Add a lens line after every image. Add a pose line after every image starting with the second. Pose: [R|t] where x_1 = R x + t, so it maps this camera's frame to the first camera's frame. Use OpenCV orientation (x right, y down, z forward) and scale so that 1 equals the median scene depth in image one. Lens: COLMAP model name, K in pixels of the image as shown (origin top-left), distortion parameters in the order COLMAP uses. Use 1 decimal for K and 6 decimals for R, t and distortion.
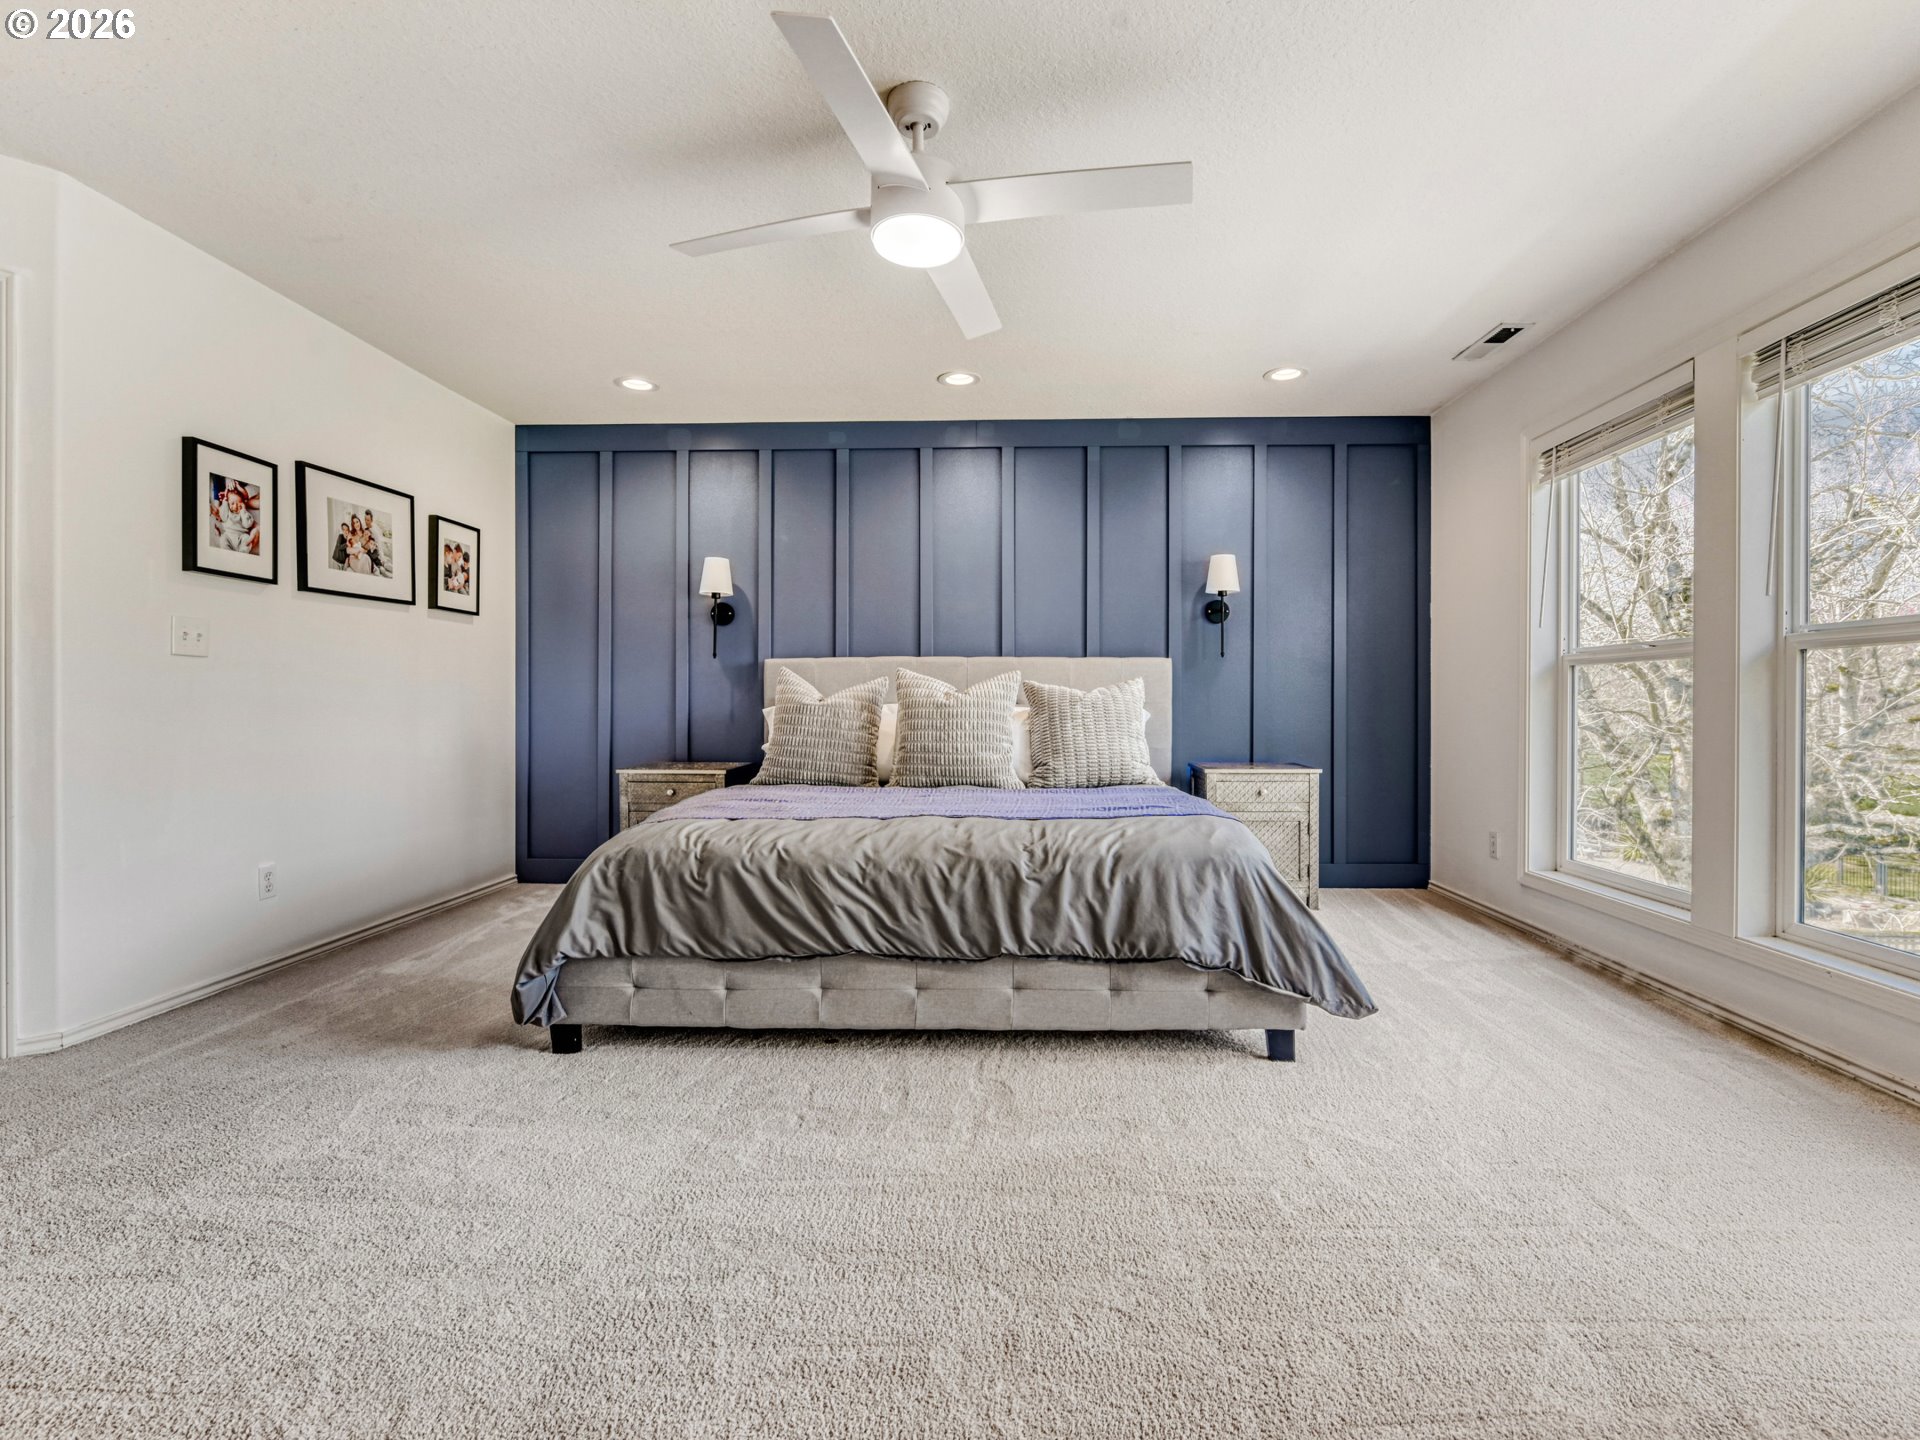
lens RADIAL K [[827.3, 0, 960.0], [0, 827.3, 720.0], [0, 0, 1]] dist [0.000142, -0.000039]
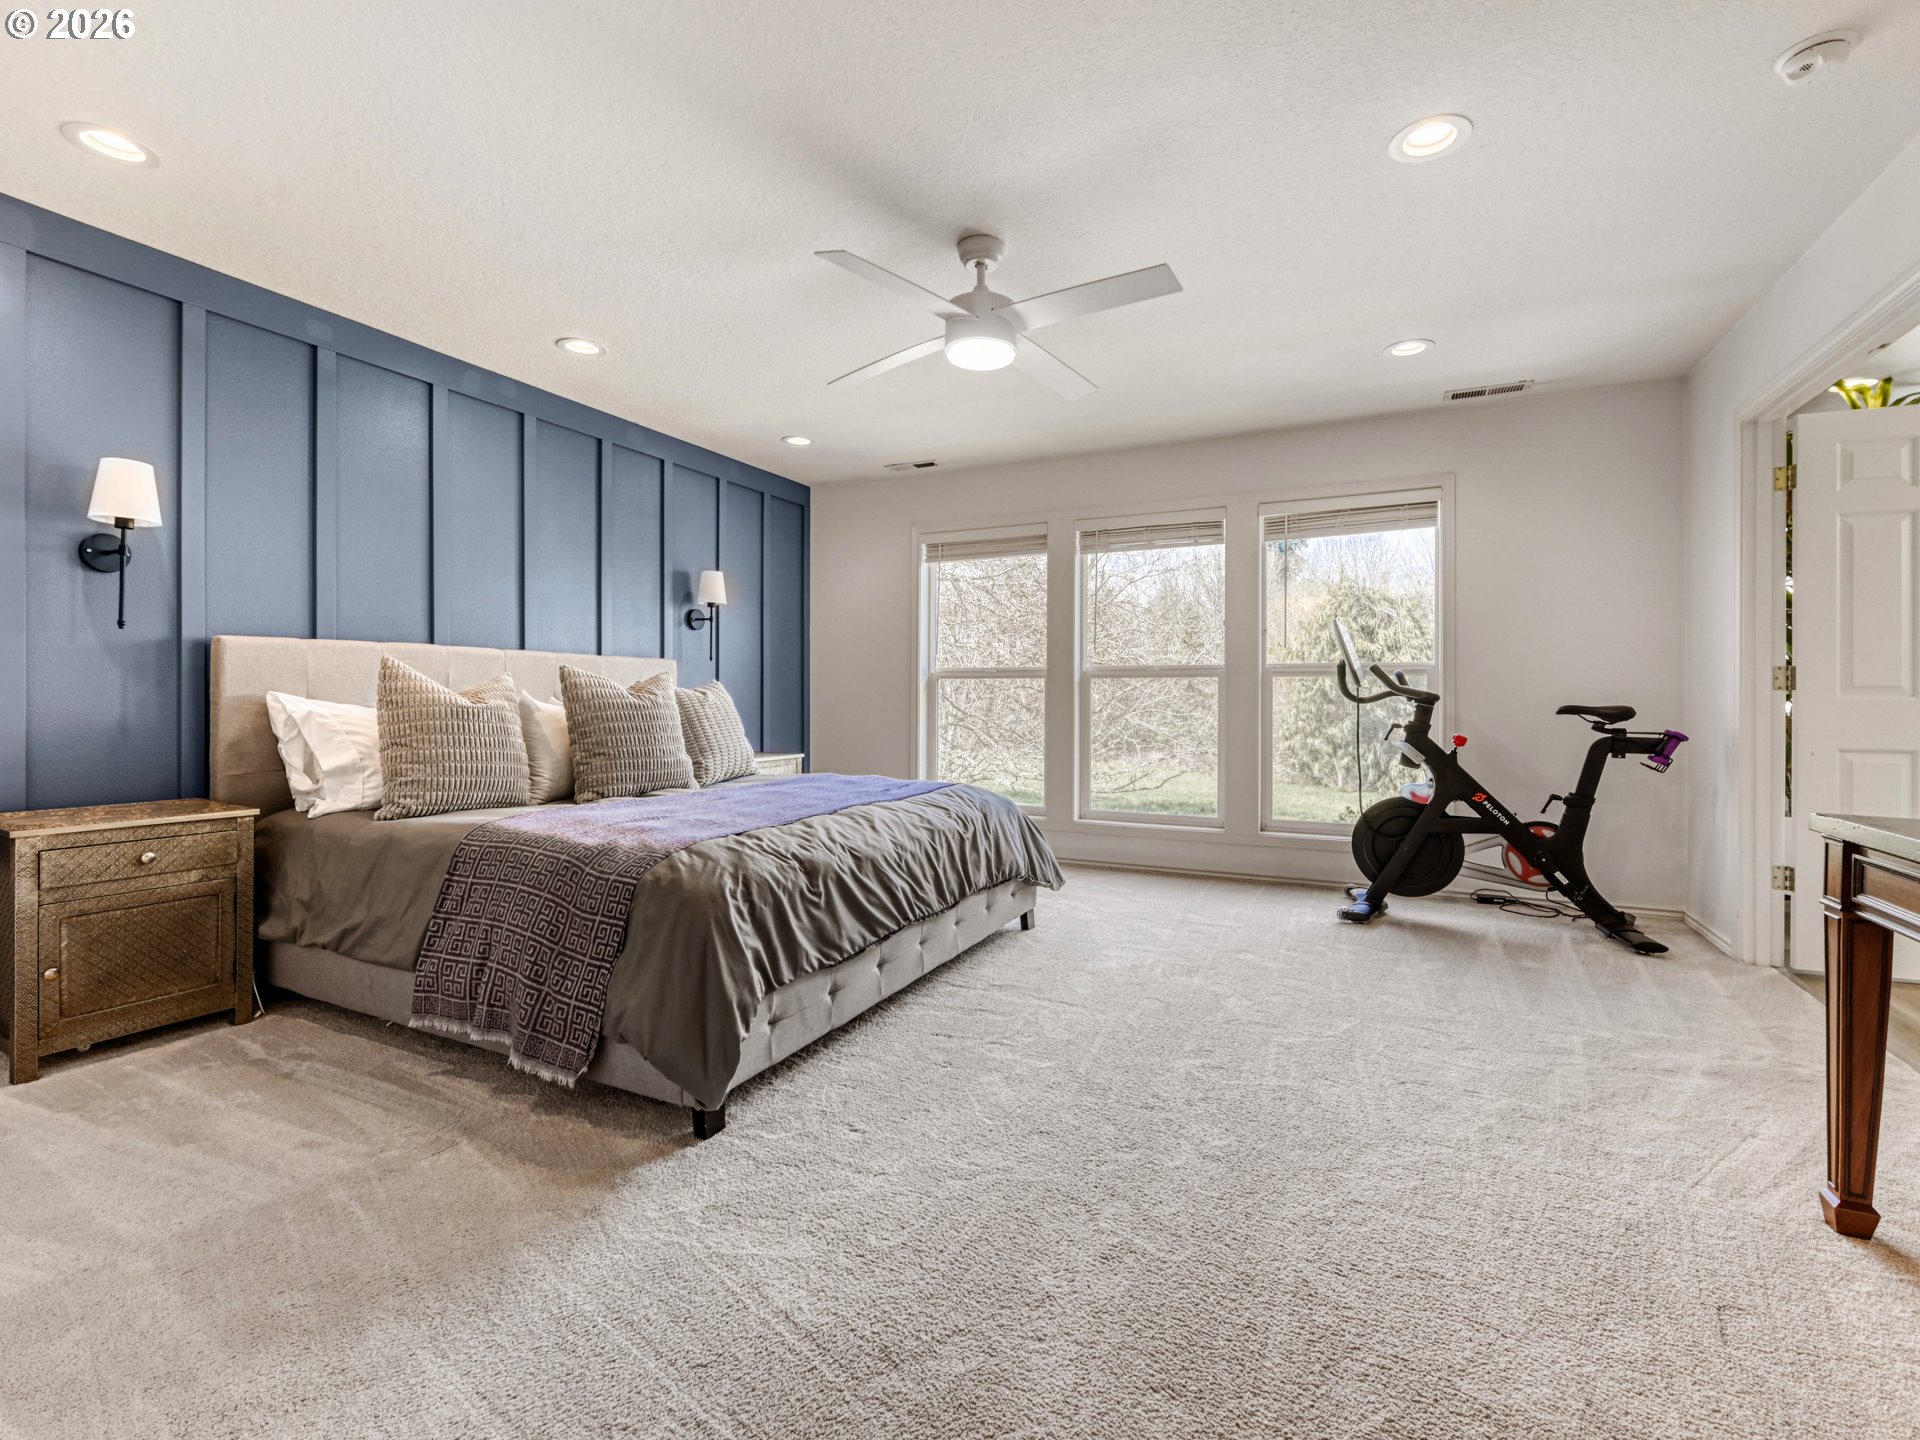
lens RADIAL K [[838.9, 0, 957.7], [0, 838.9, 703.8], [0, 0, 1]] dist [-0.001182, -0.000083]
pose [[0.441631, -0.003536, 0.897190, -1.130460], [0.014890, 0.999883, -0.003388, -0.021354], [-0.897073, 0.014856, 0.441632, 0.407022]]
